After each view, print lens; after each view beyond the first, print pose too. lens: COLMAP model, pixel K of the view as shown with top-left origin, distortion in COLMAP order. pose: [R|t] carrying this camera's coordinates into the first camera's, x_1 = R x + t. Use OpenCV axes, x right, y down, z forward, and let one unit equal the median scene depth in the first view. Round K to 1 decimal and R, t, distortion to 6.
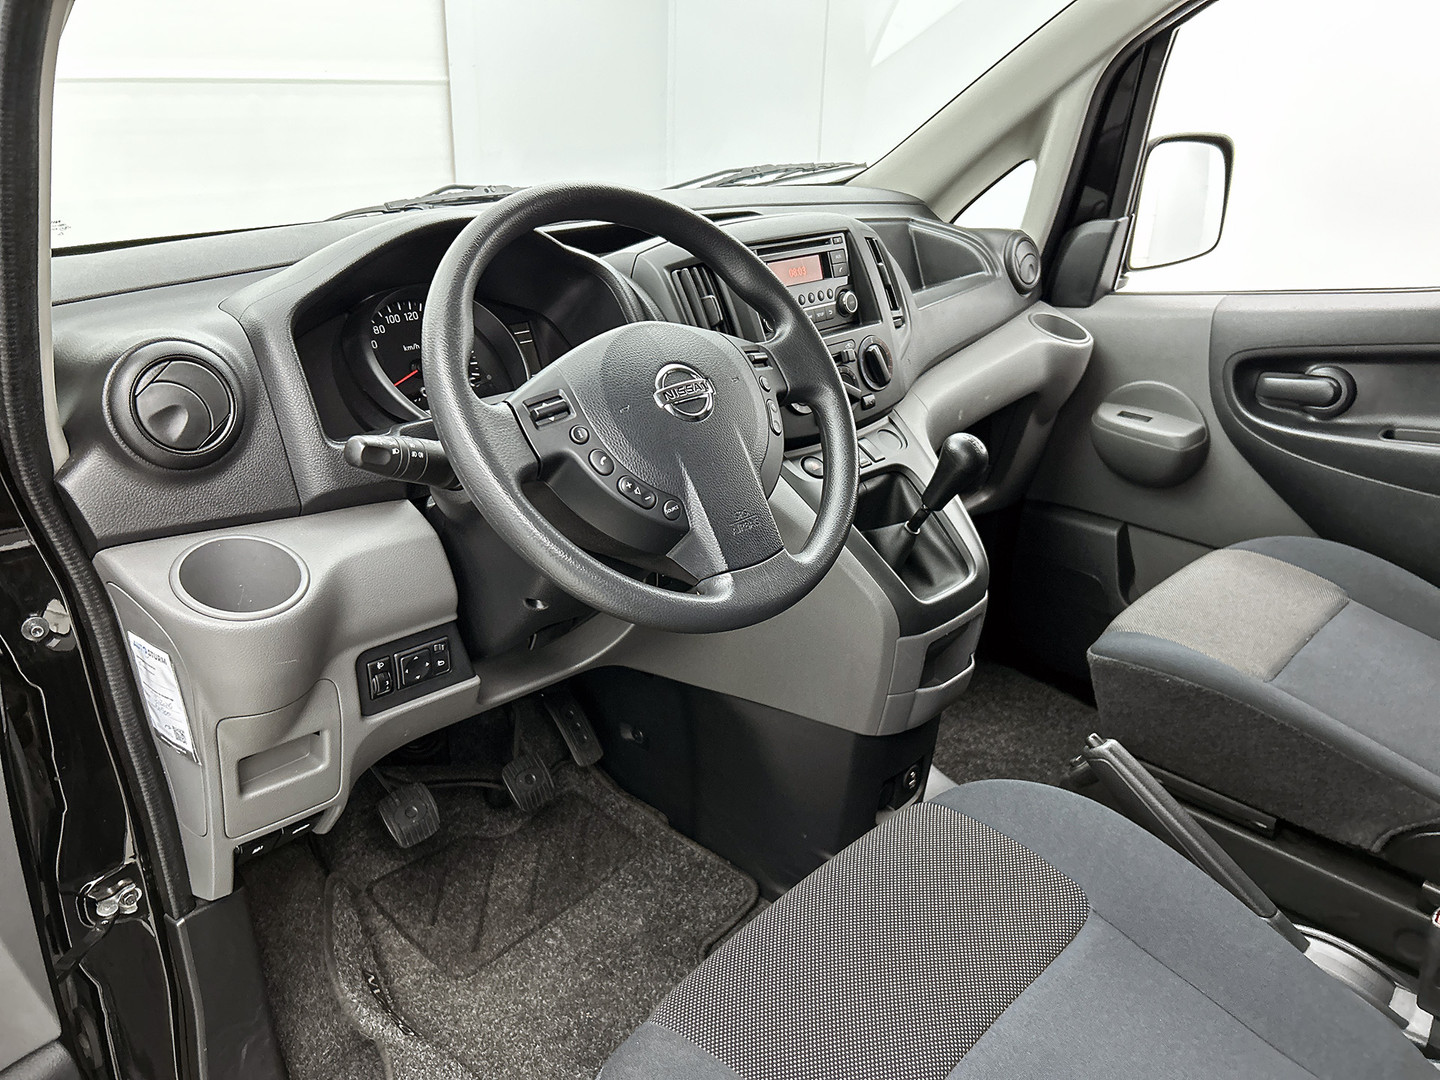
lens RADIAL K [[1081.7, 0, 720.0], [0, 1081.7, 540.0], [0, 0, 1]] dist [0.001932, 0.000281]
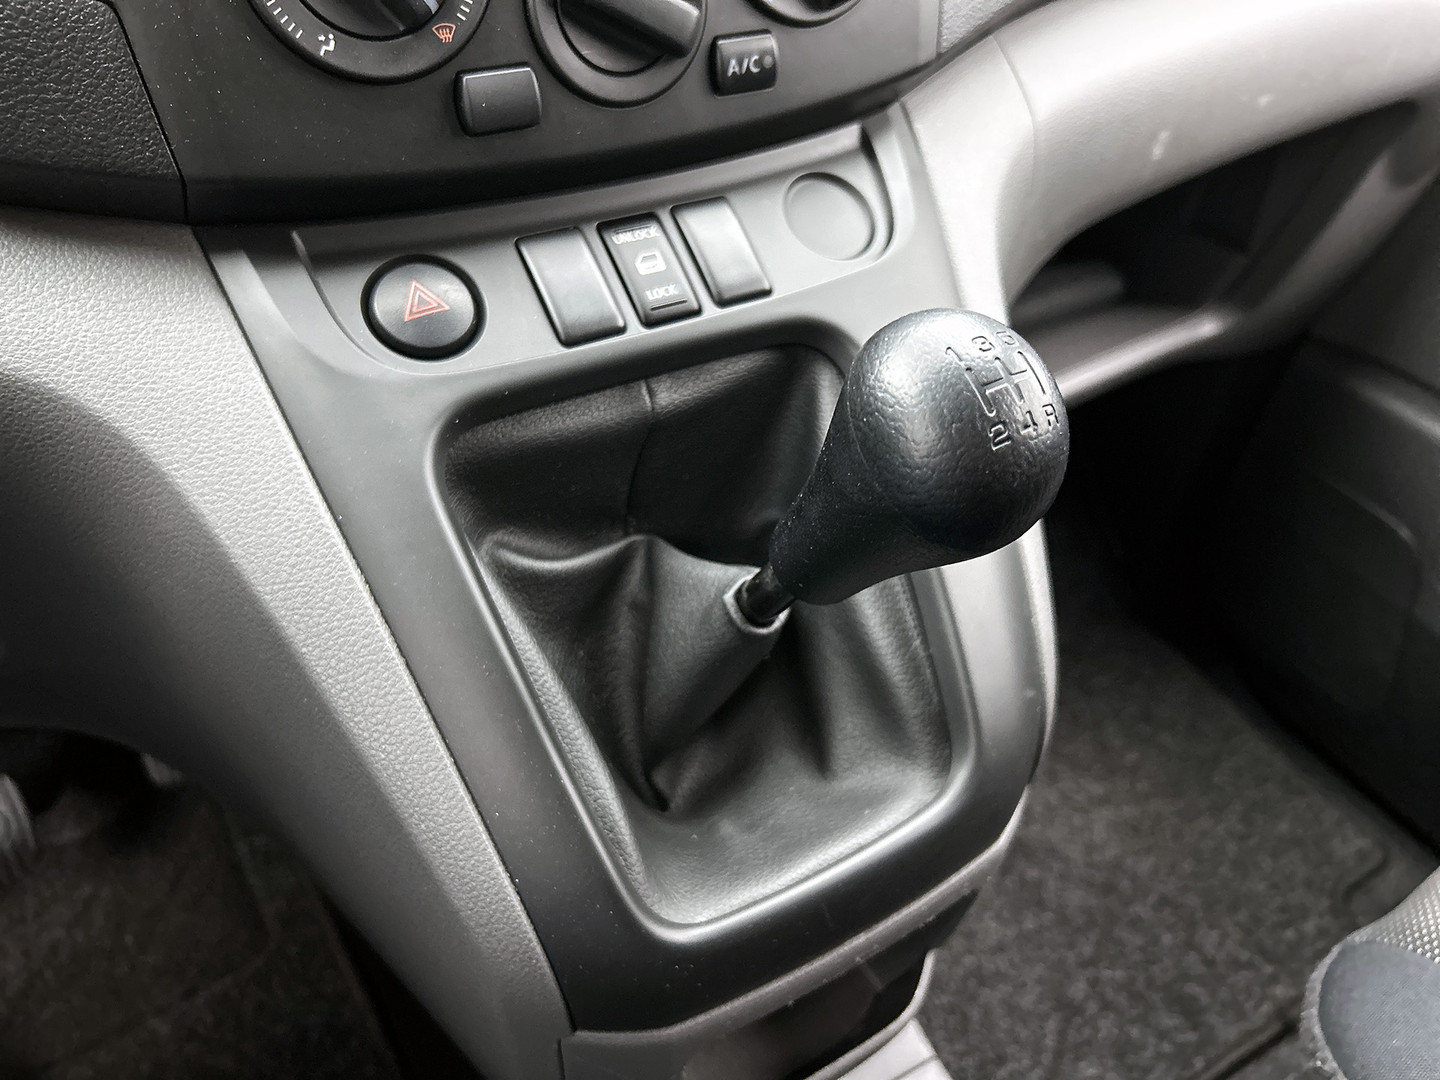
lens RADIAL K [[1081.5, 0, 720.0], [0, 1081.5, 540.0], [0, 0, 1]] dist [-0.041518, -0.001124]
pose [[0.964007, 0.206579, -0.167376, 0.190426], [-0.141920, 0.932153, 0.333091, -0.101536], [0.224830, -0.297348, 0.927920, 0.696271]]
